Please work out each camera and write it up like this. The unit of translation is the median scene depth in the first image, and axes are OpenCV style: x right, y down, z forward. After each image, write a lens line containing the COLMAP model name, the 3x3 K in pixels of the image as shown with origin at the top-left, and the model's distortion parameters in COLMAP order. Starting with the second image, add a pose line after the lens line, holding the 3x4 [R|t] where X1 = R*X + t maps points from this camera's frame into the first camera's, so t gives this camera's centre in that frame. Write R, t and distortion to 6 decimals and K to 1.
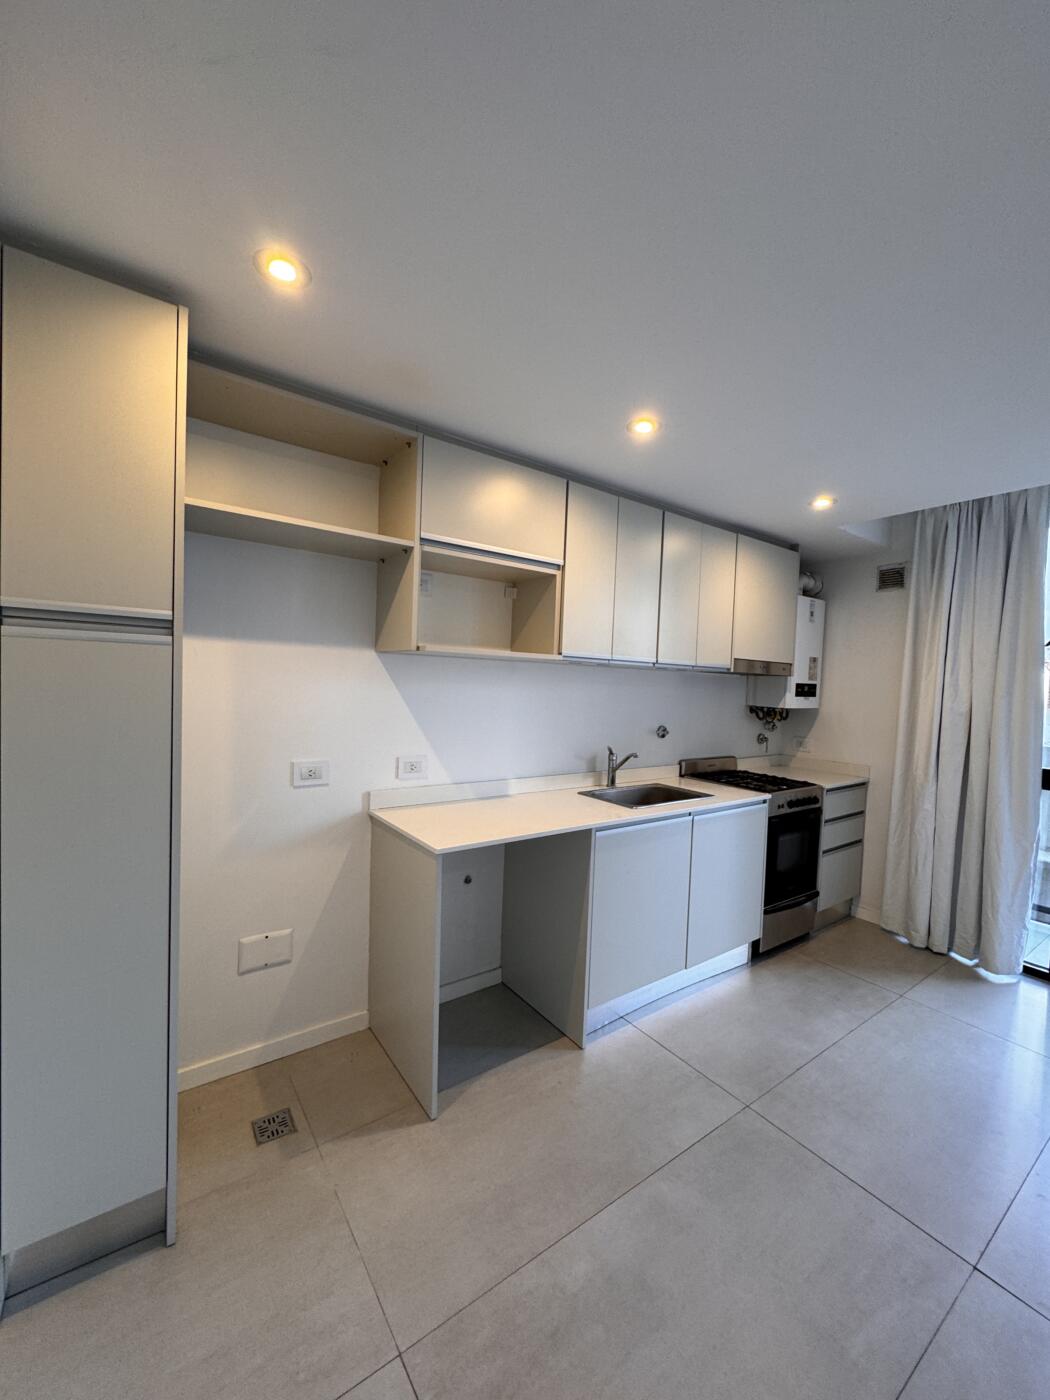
lens RADIAL K [[554.6, 0, 525.0], [0, 554.6, 700.0], [0, 0, 1]] dist [0.000172, 0.000036]
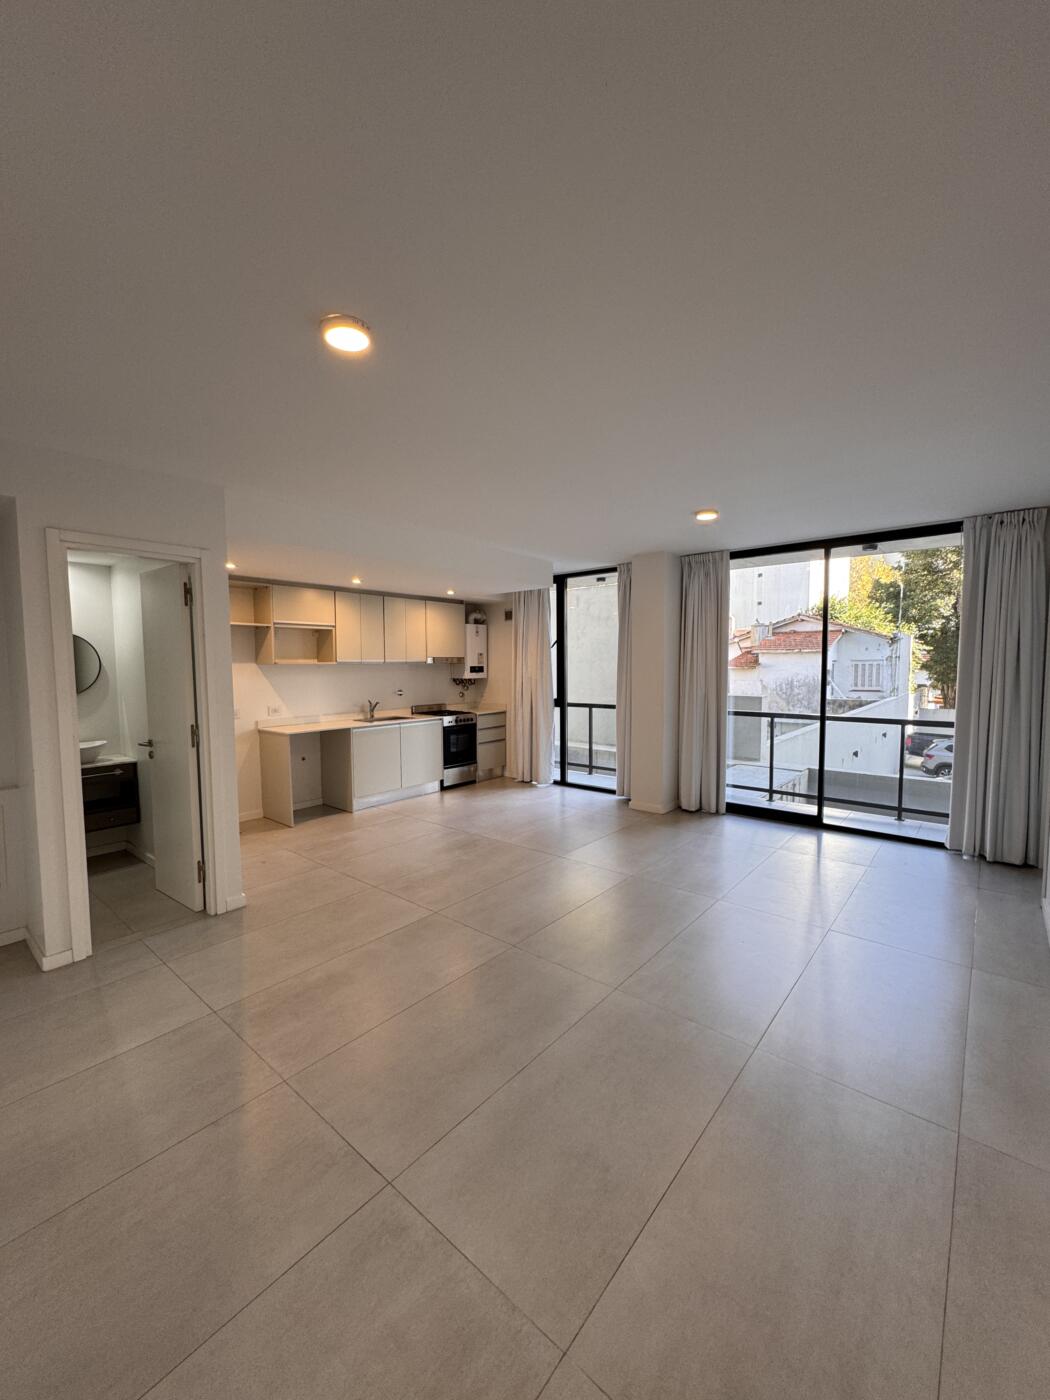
lens RADIAL K [[554.6, 0, 525.0], [0, 554.6, 700.0], [0, 0, 1]] dist [0.000172, 0.000036]
pose [[0.968857, -0.059266, 0.240424, 0.210673], [0.050288, 0.997795, 0.043312, 0.018608], [-0.242461, -0.029872, 0.969701, -1.240353]]
